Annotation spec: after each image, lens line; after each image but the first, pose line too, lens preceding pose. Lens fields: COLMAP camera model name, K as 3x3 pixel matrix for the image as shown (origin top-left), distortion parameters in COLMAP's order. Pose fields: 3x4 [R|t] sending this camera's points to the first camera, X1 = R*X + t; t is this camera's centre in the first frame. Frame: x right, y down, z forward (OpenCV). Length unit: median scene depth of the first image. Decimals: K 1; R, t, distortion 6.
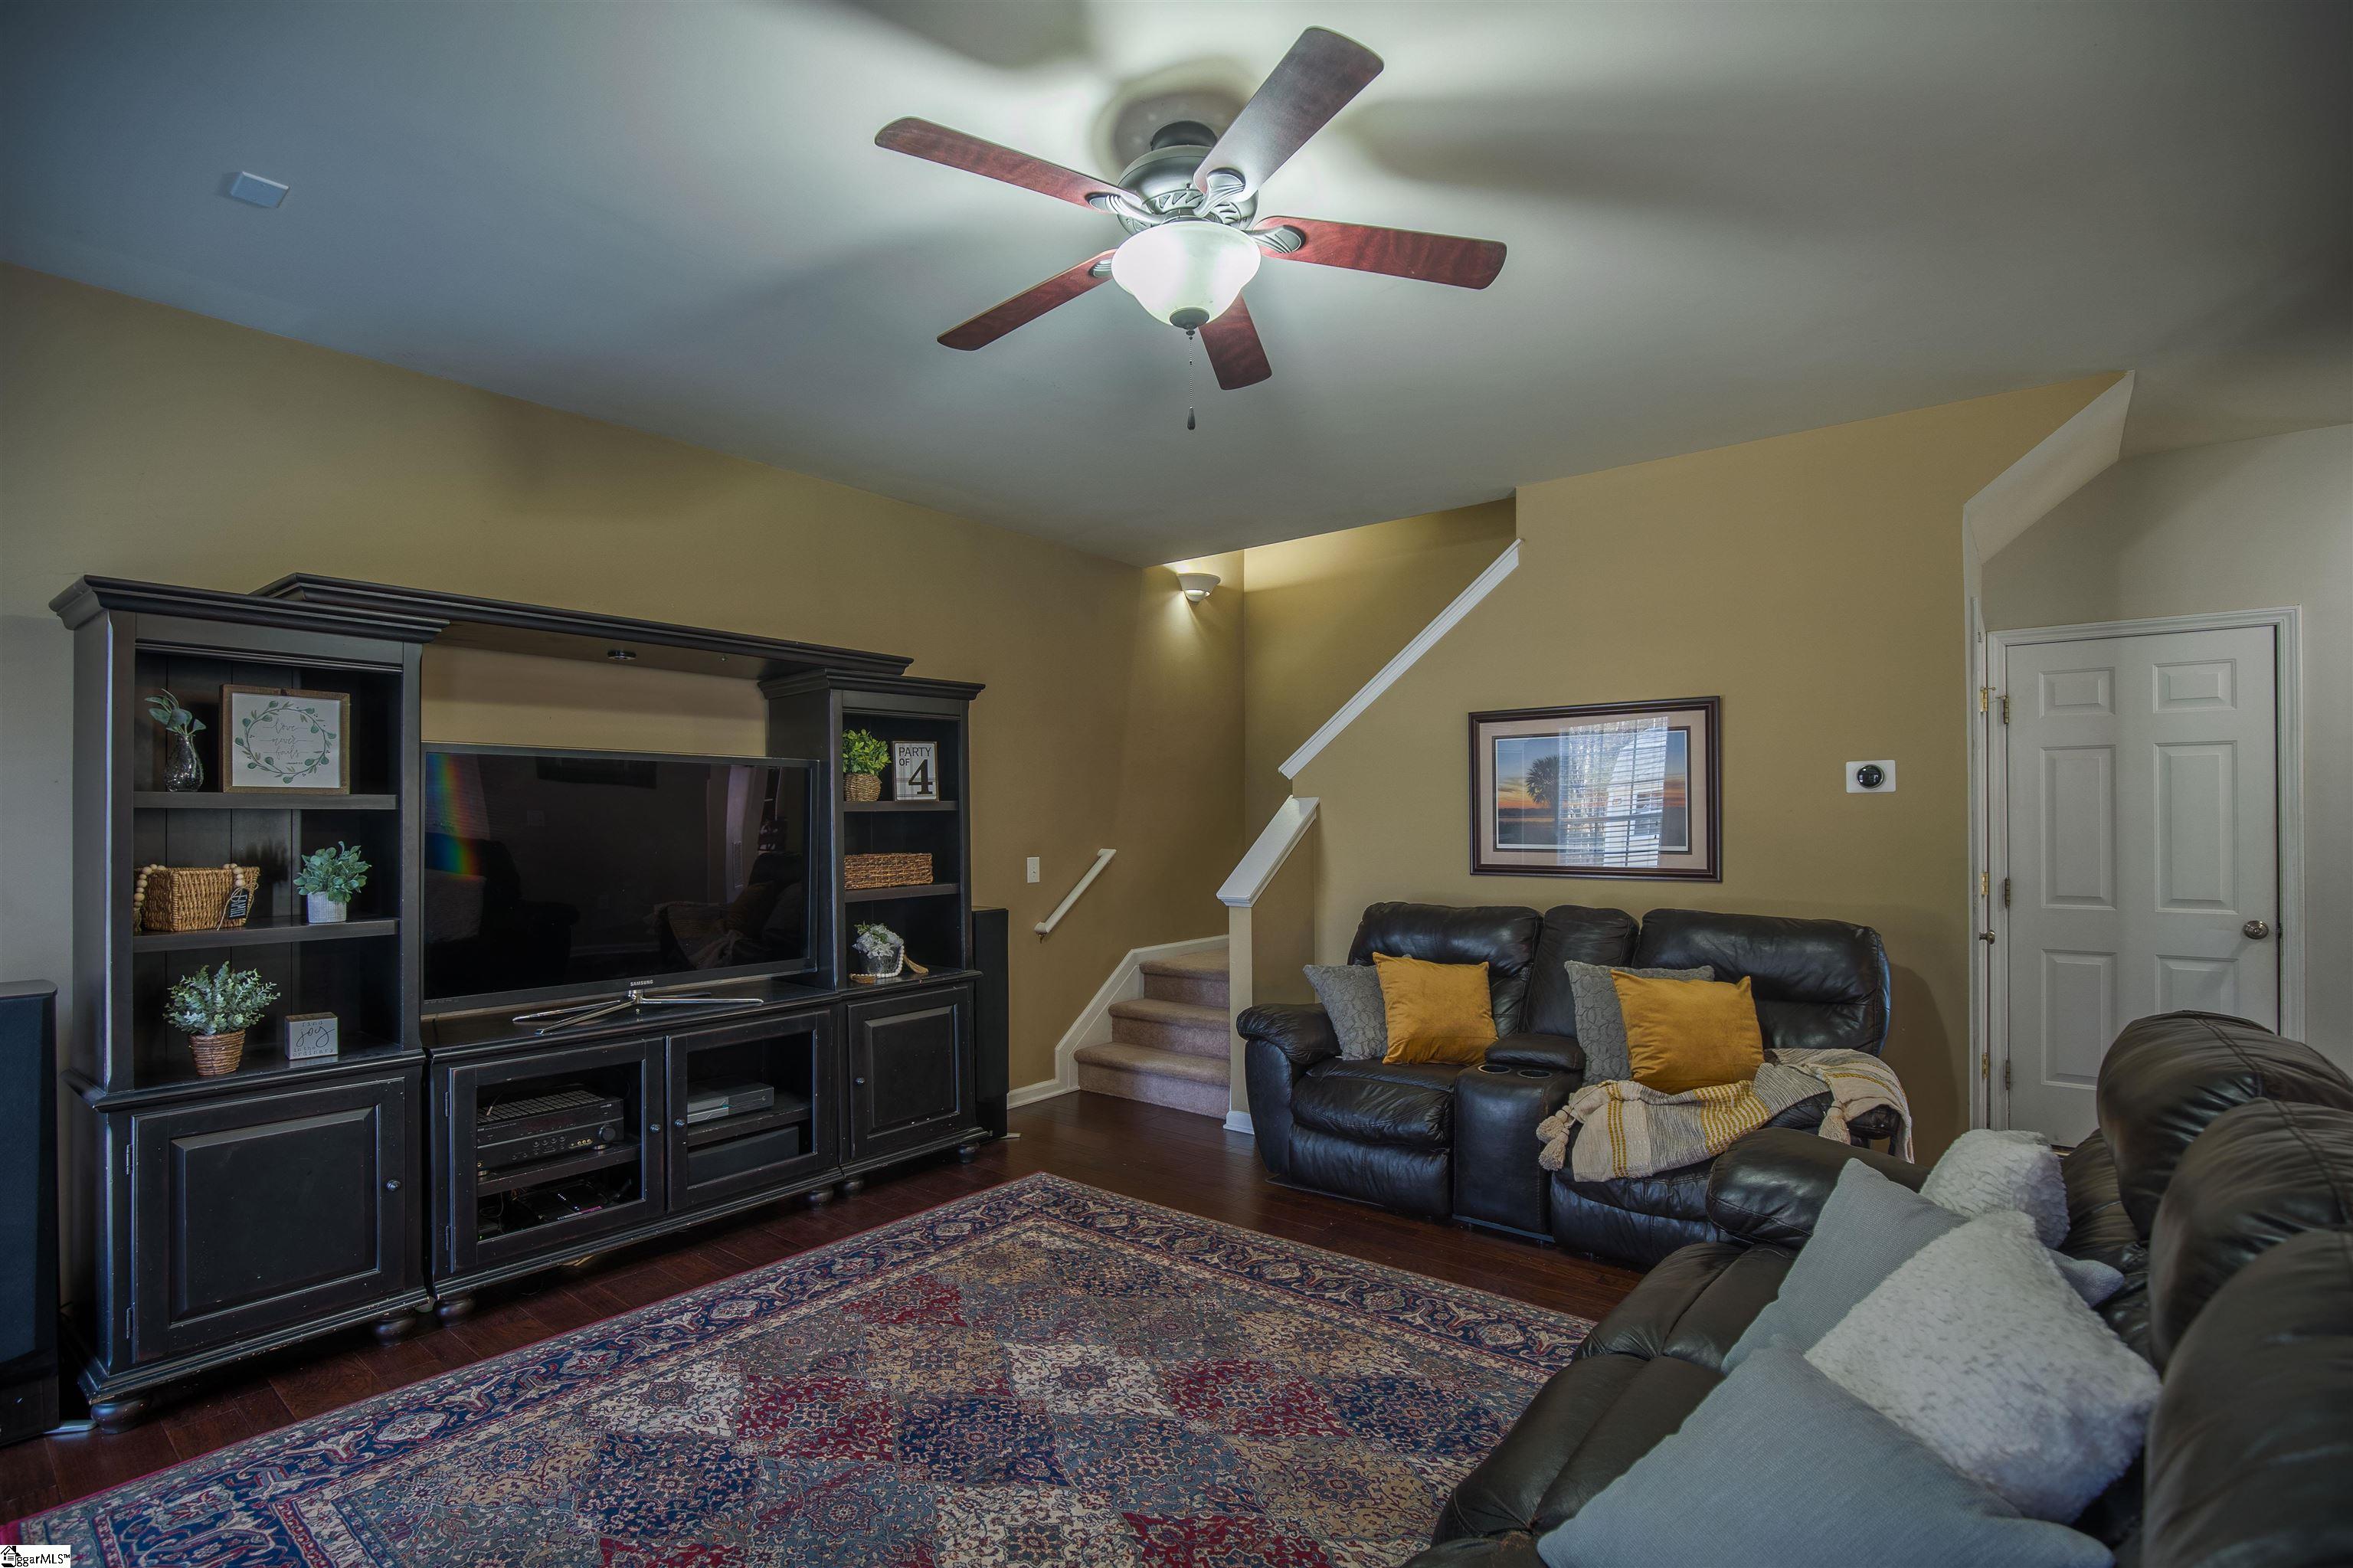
lens RADIAL K [[1107.7, 0, 1183.0], [0, 1107.7, 808.1], [0, 0, 1]] dist [-0.032075, 0.004245]
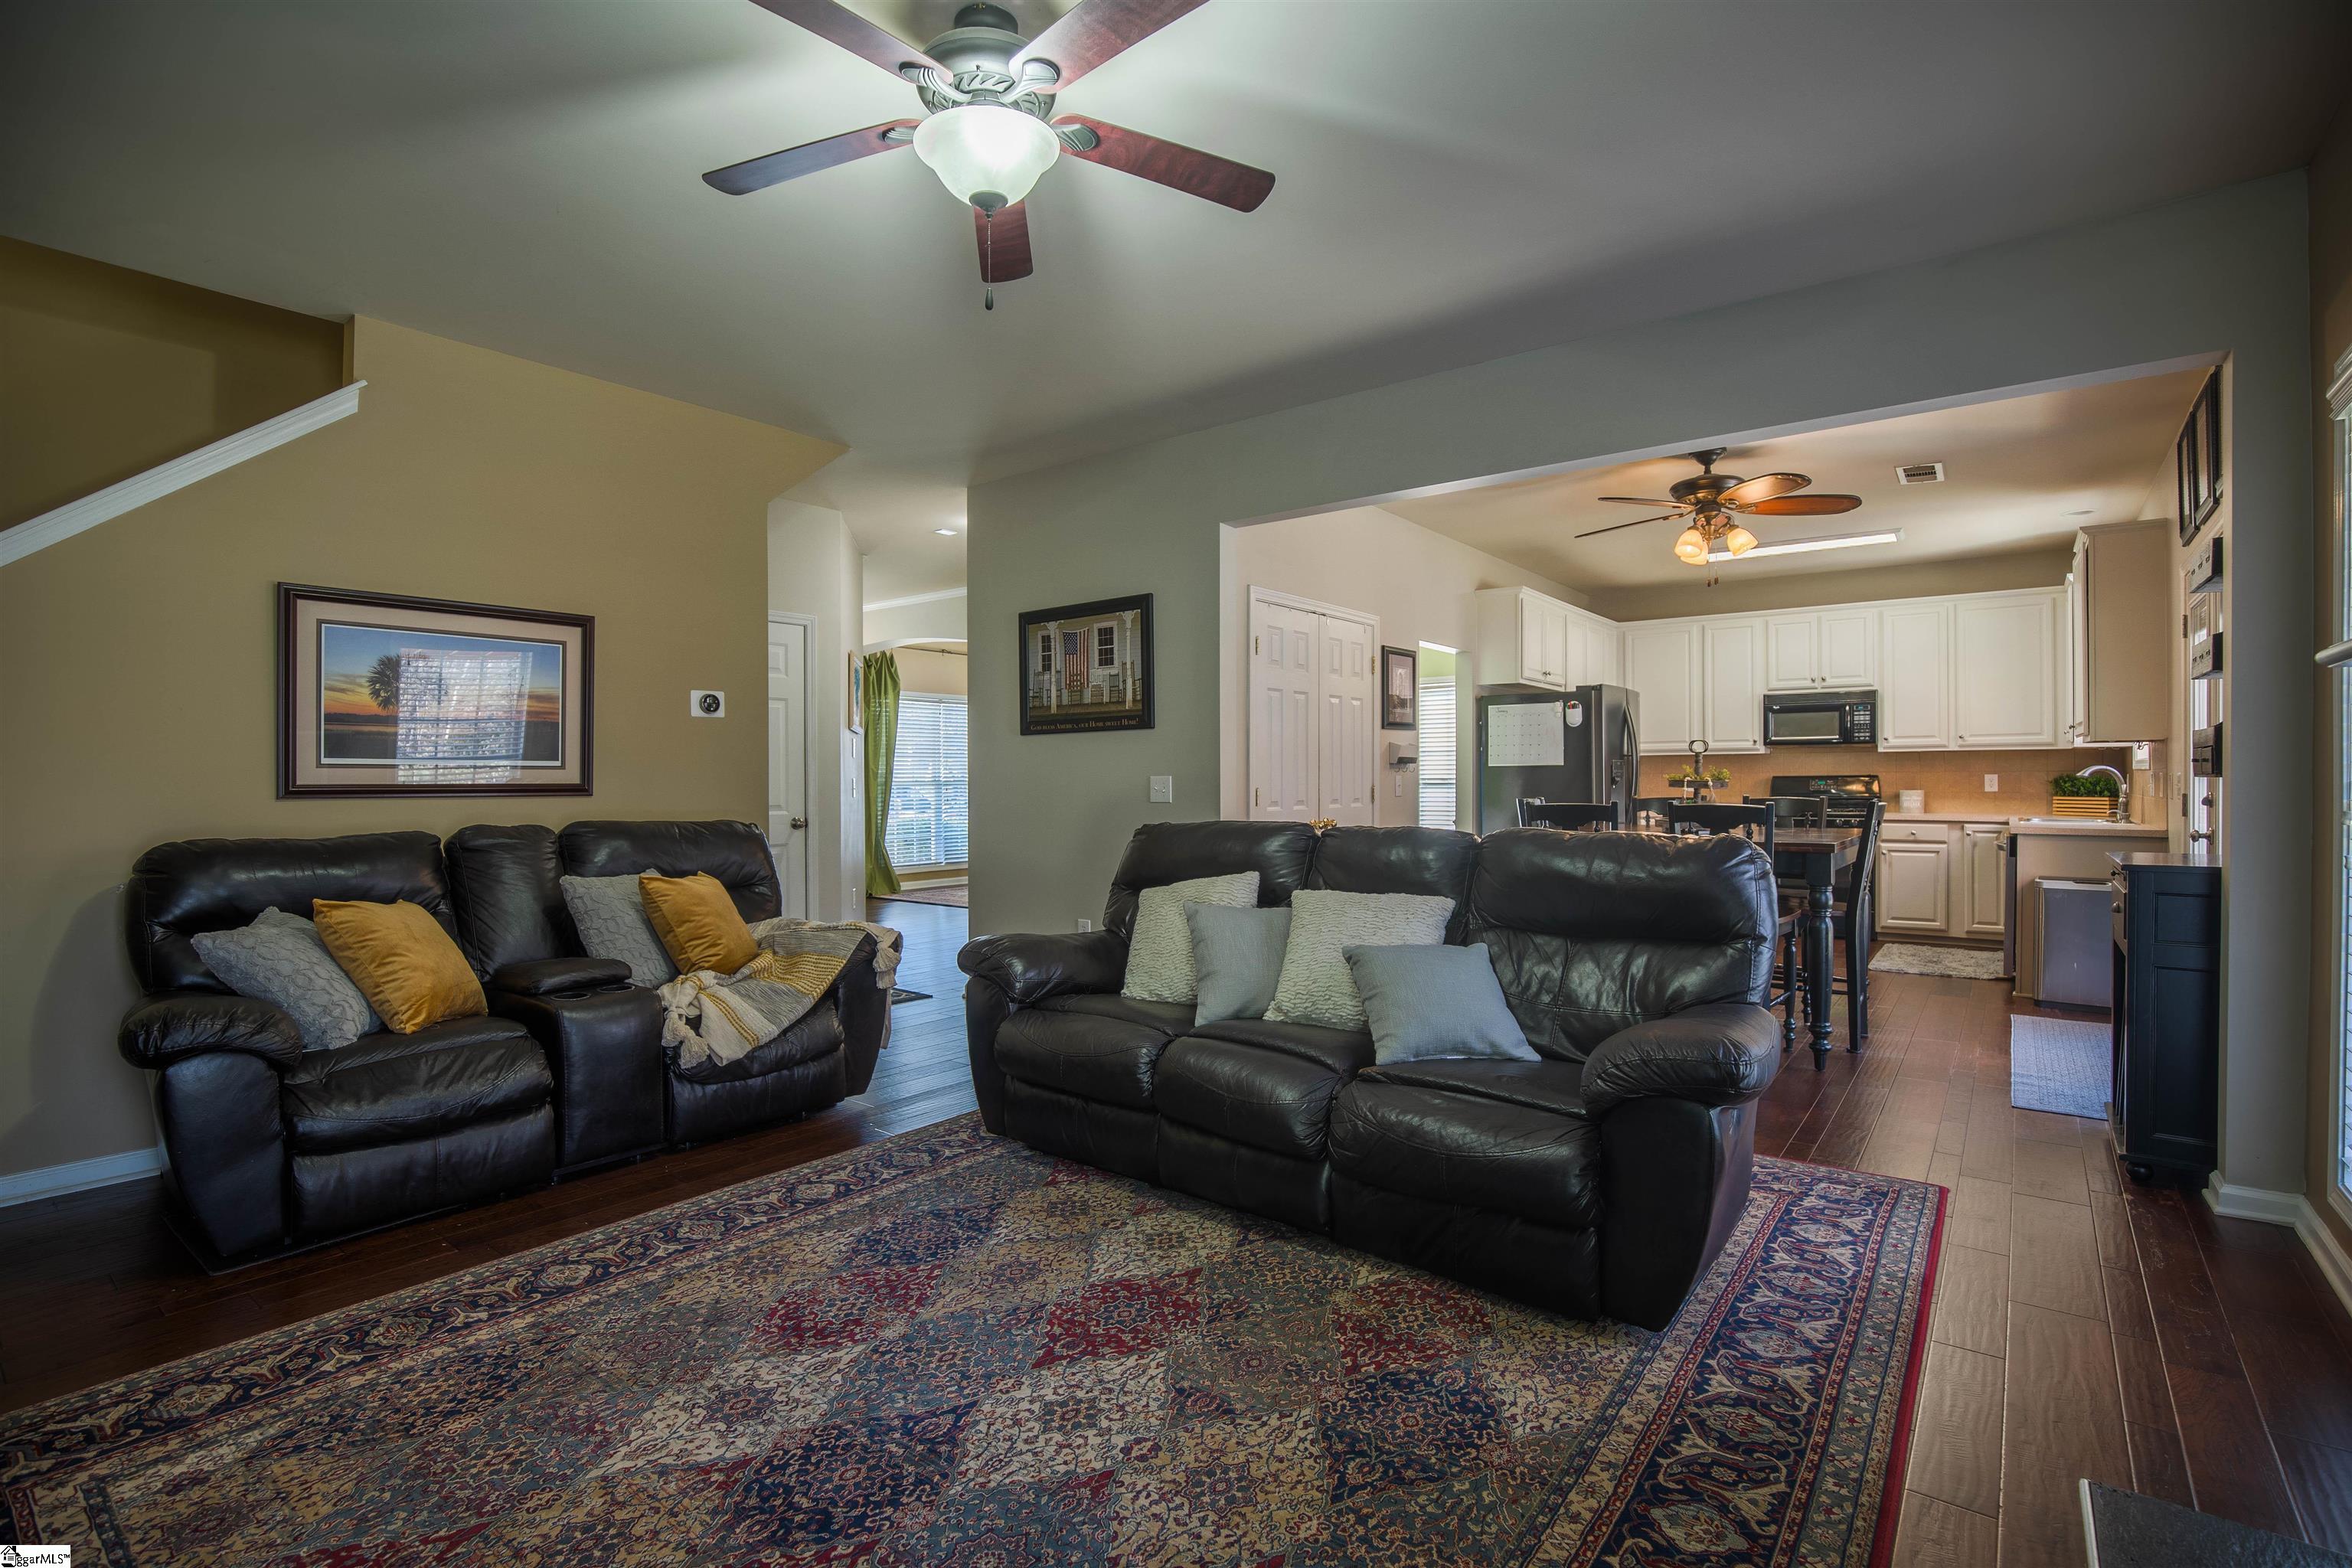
lens RADIAL K [[1107.2, 0, 1179.6], [0, 1107.2, 794.2], [0, 0, 1]] dist [-0.032075, 0.004245]
pose [[-0.020287, -0.008152, 0.999761, -0.707180], [-0.006574, 0.999946, 0.008020, 0.068012], [-0.999773, -0.006410, -0.020340, 0.587010]]
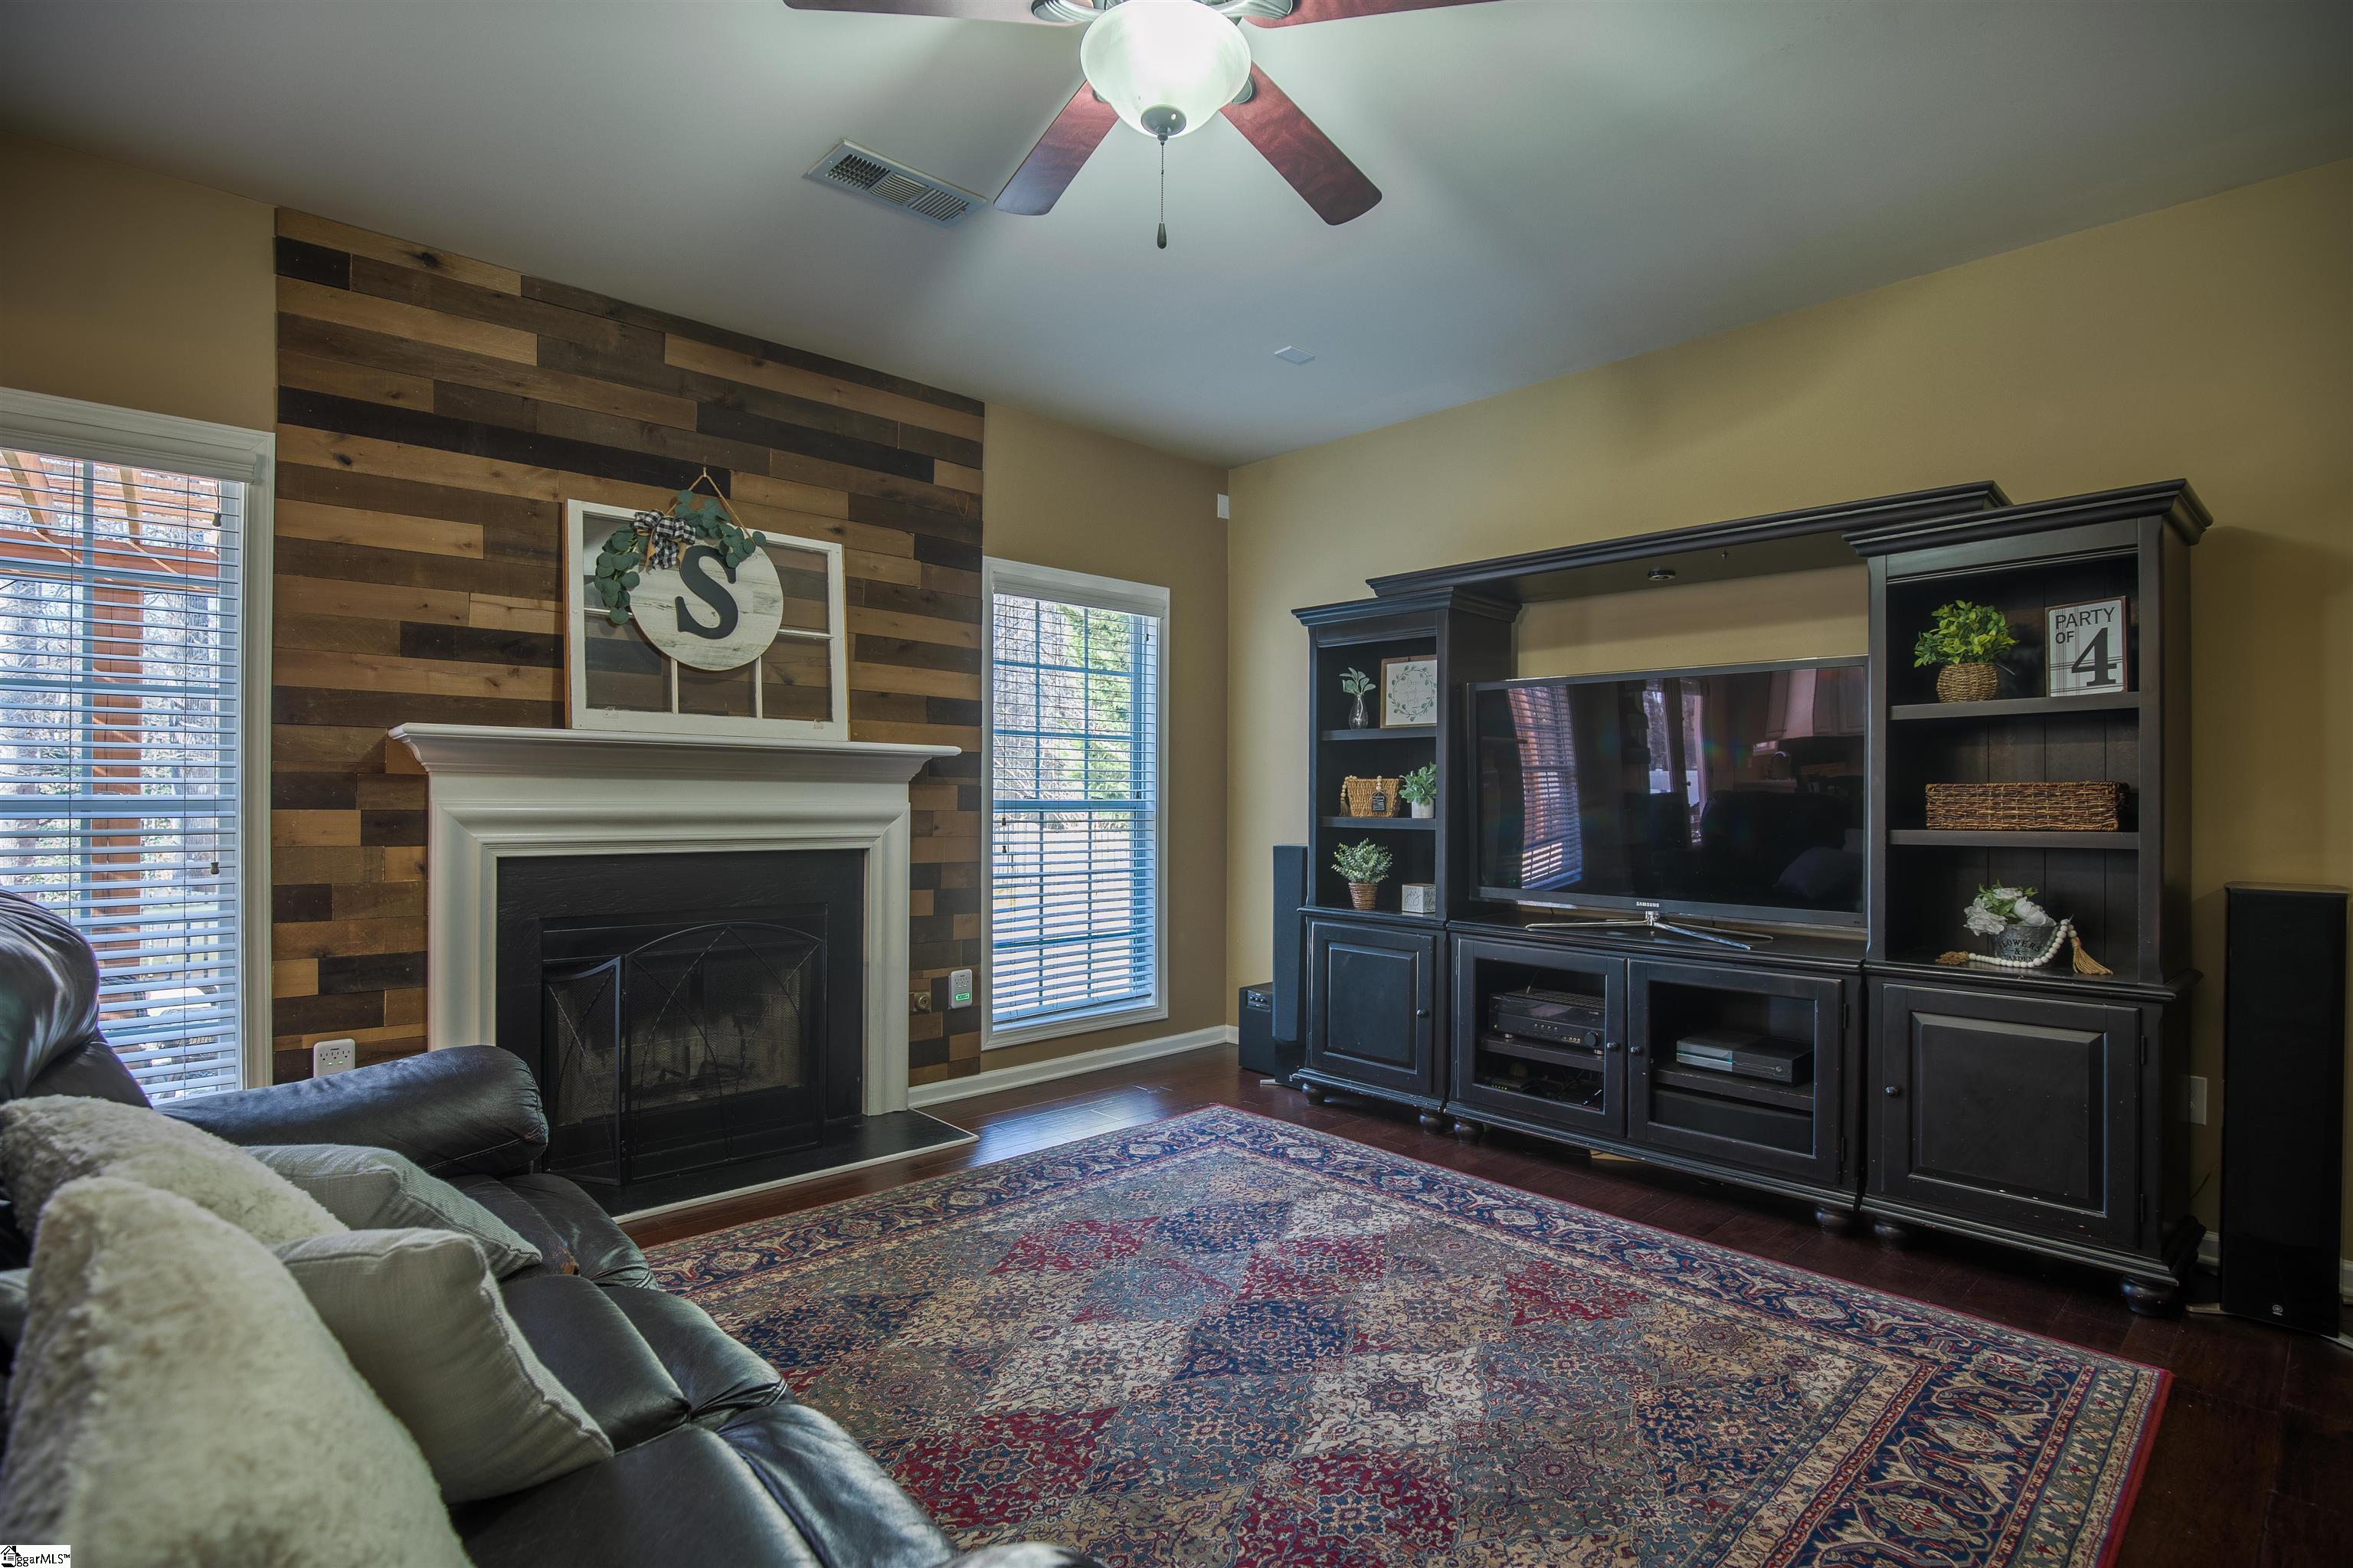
lens RADIAL K [[1107.7, 0, 1175.6], [0, 1107.7, 807.3], [0, 0, 1]] dist [-0.032075, 0.004245]
pose [[-0.149347, 0.014349, -0.988681, 0.597760], [0.005317, 0.999892, 0.013708, 0.060471], [0.988770, -0.003210, -0.149408, 0.793539]]
